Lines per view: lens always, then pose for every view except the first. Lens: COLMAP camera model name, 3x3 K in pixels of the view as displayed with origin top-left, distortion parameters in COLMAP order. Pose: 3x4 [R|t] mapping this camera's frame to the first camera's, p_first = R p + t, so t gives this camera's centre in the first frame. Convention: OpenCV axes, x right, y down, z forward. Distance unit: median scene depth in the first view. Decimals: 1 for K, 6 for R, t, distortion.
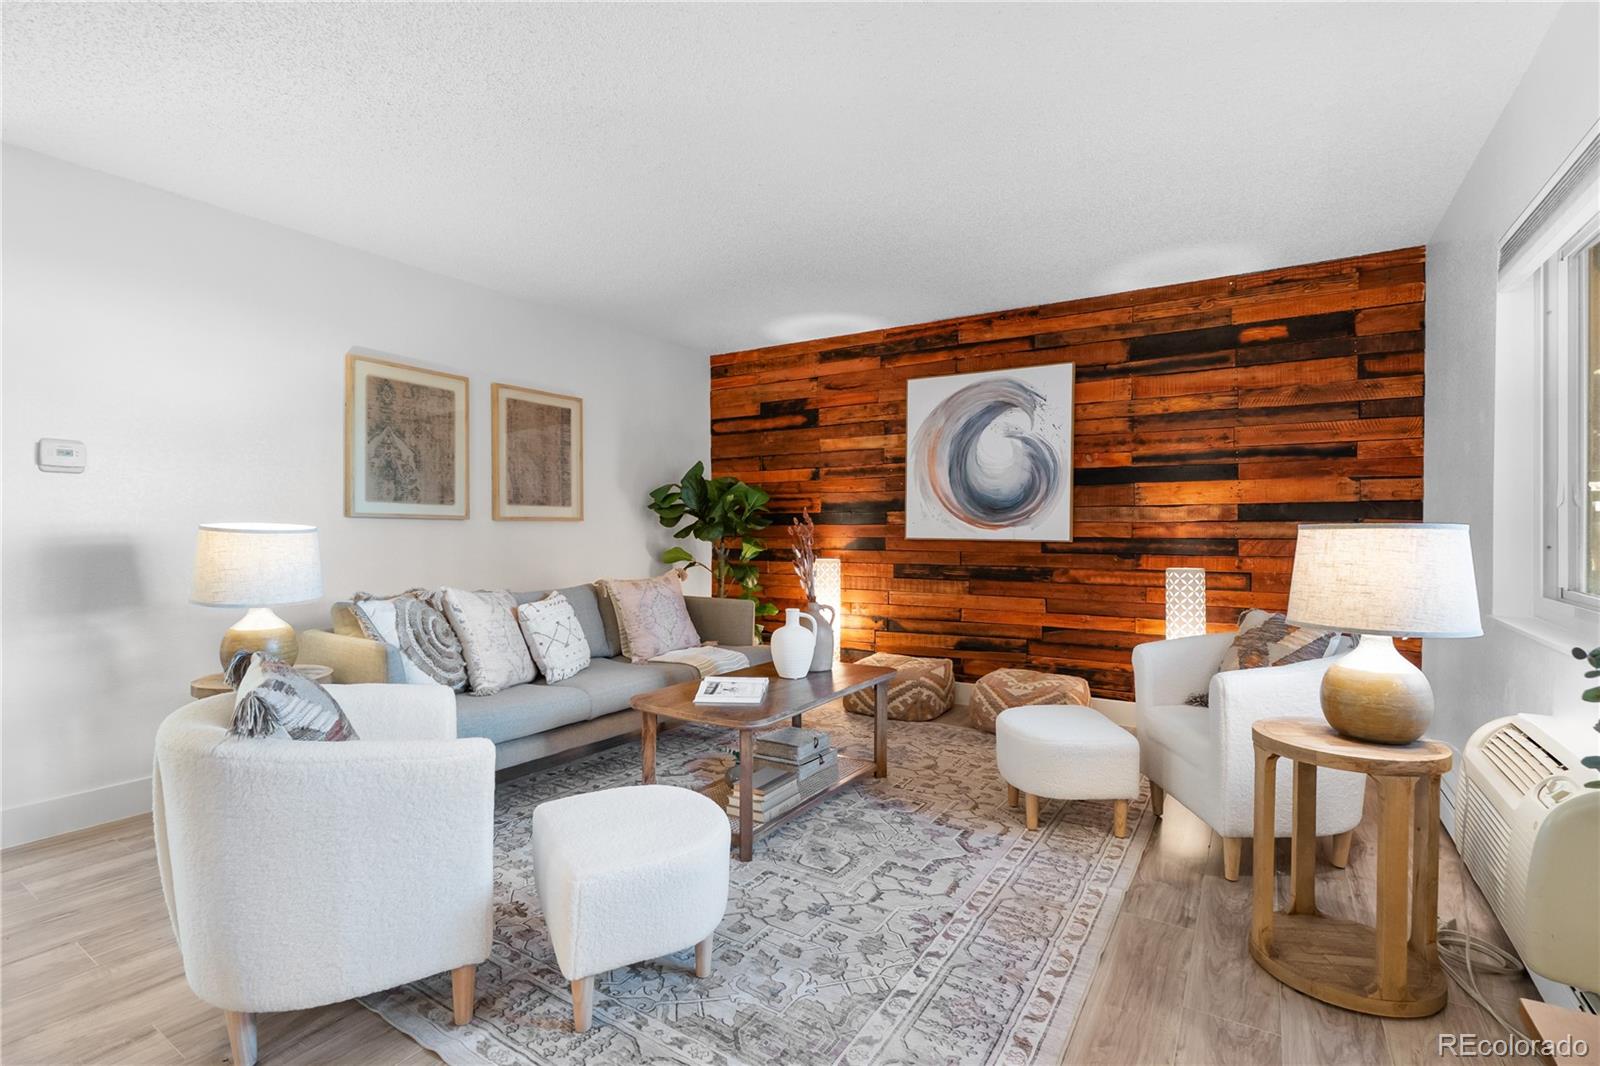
lens RADIAL K [[737.8, 0, 804.7], [0, 737.8, 542.7], [0, 0, 1]] dist [-0.018628, 0.009005]
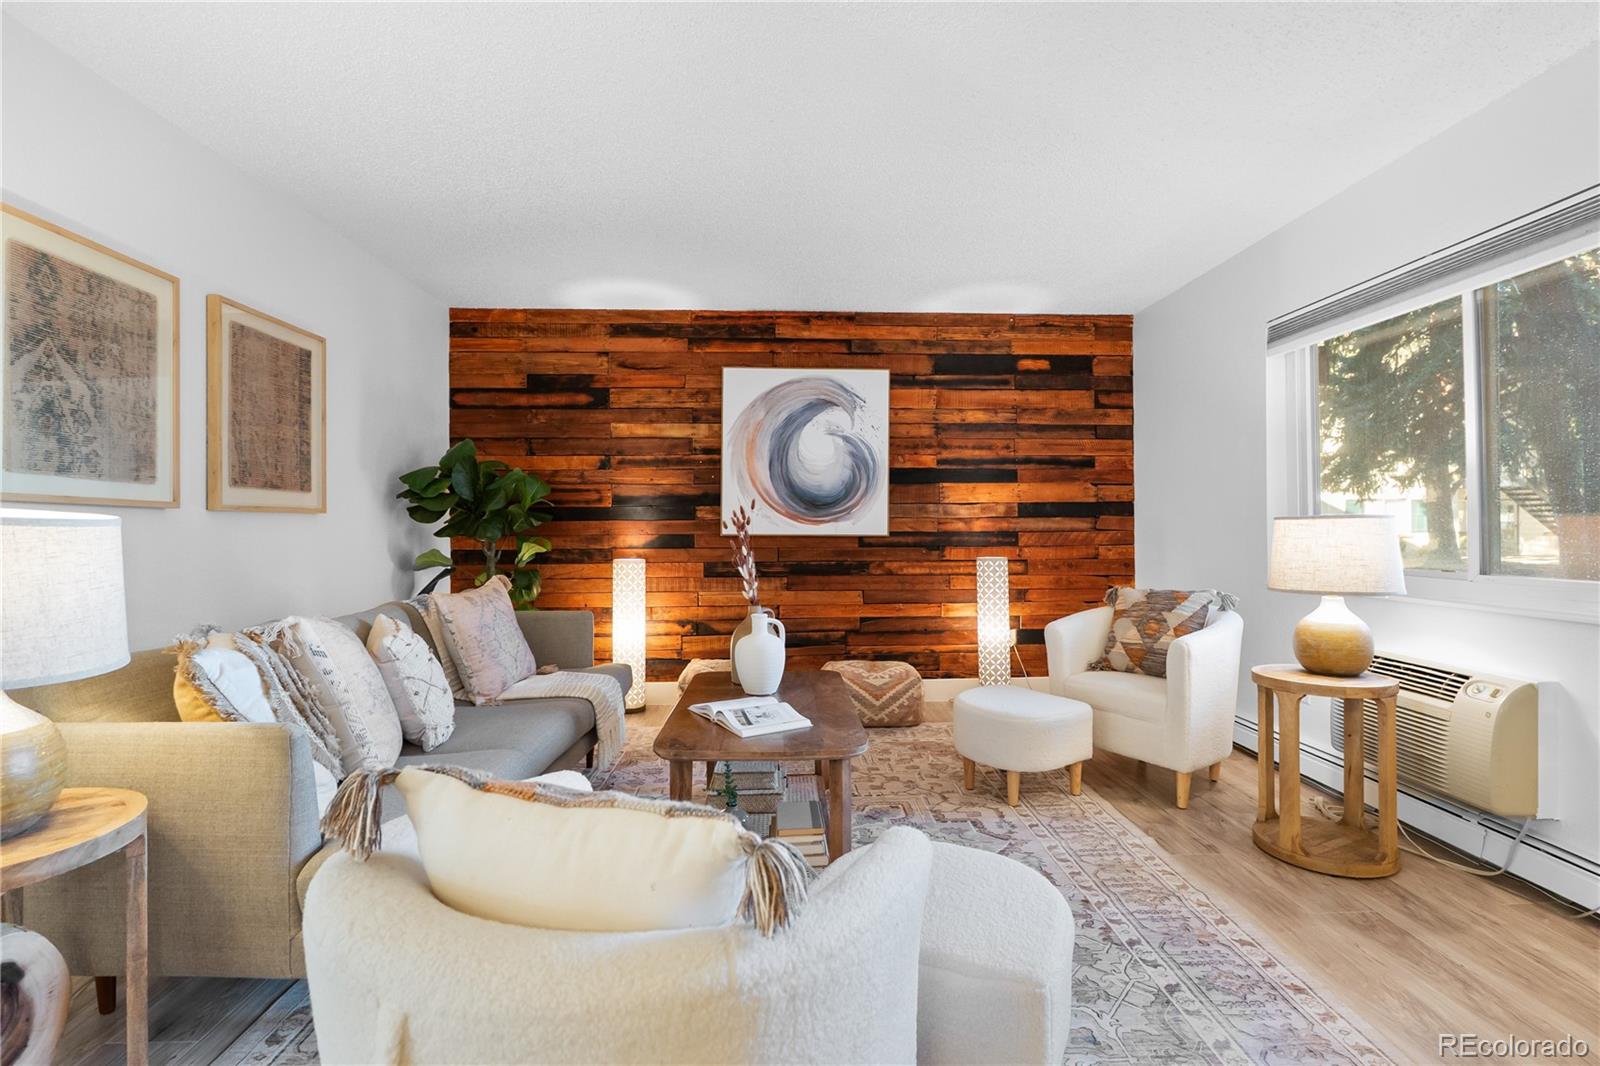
lens RADIAL K [[728.5, 0, 806.3], [0, 728.5, 526.4], [0, 0, 1]] dist [-0.021258, 0.006669]
pose [[0.824279, -0.002279, 0.566179, -0.338379], [0.014973, 0.999730, -0.017775, 0.001852], [-0.565985, 0.023129, 0.824091, 0.193413]]
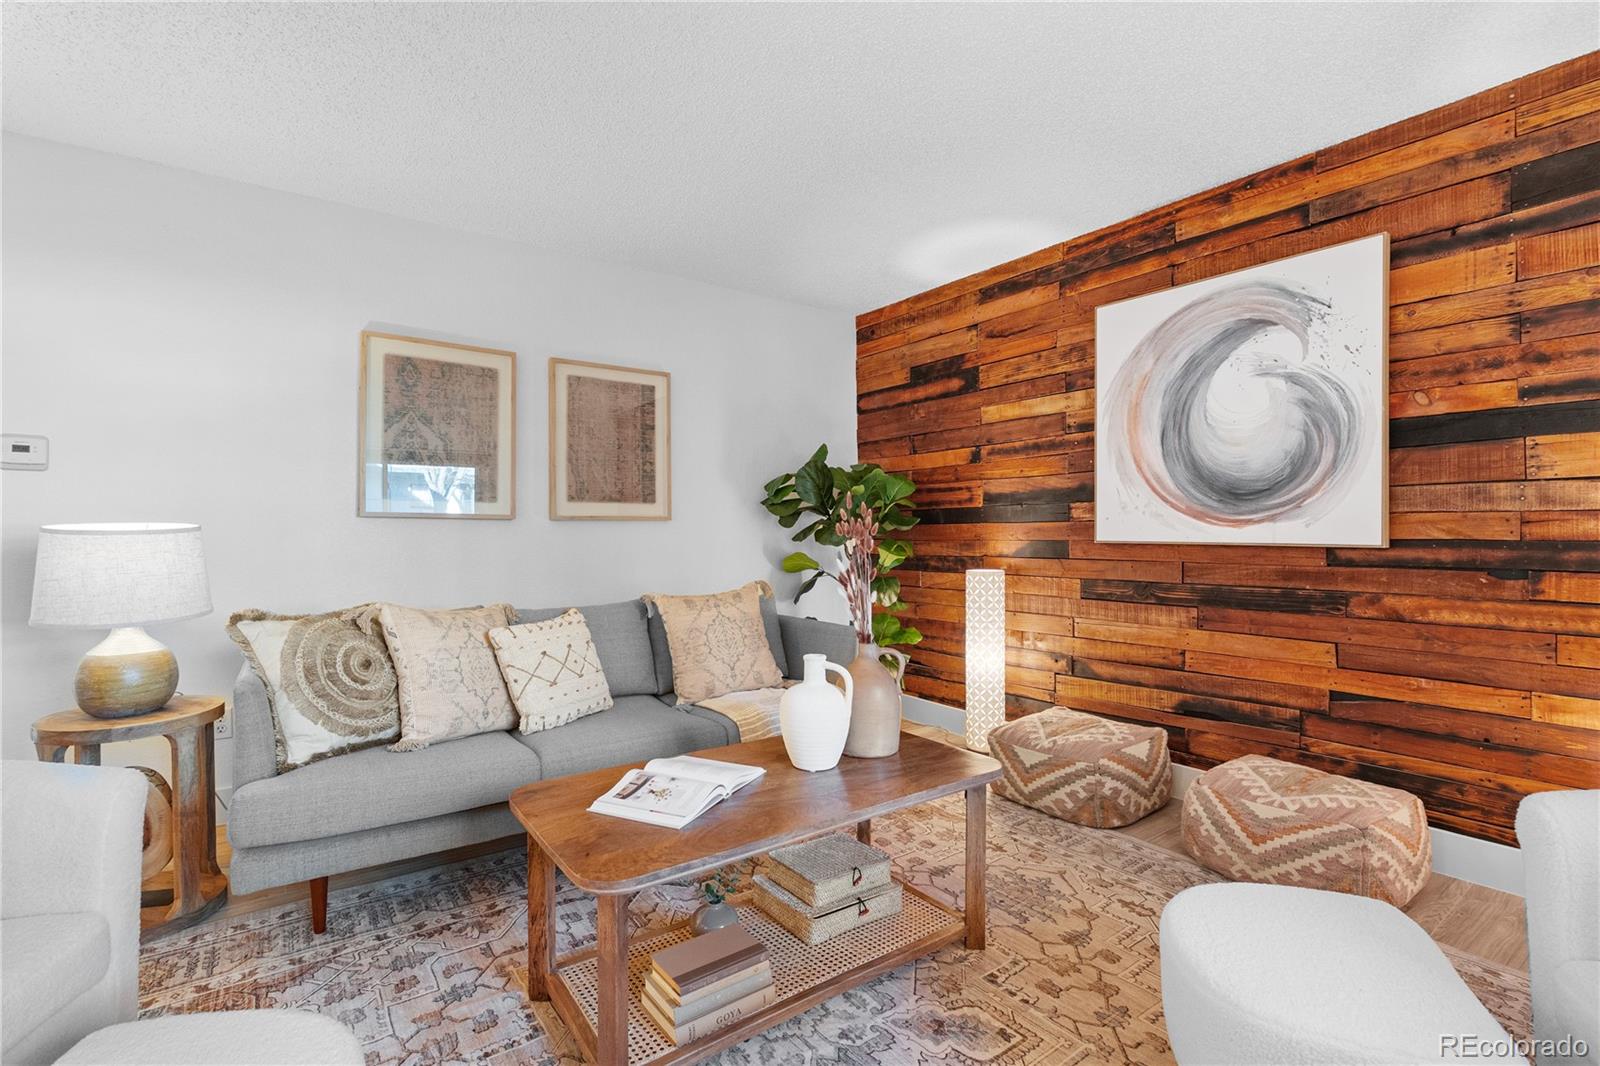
lens RADIAL K [[728.8, 0, 805.0], [0, 728.8, 533.2], [0, 0, 1]] dist [-0.016490, 0.004326]
pose [[0.931635, -0.004382, -0.363370, 0.147319], [-0.002070, 0.999847, -0.017364, -0.001483], [0.363390, 0.016929, 0.931483, 0.316670]]
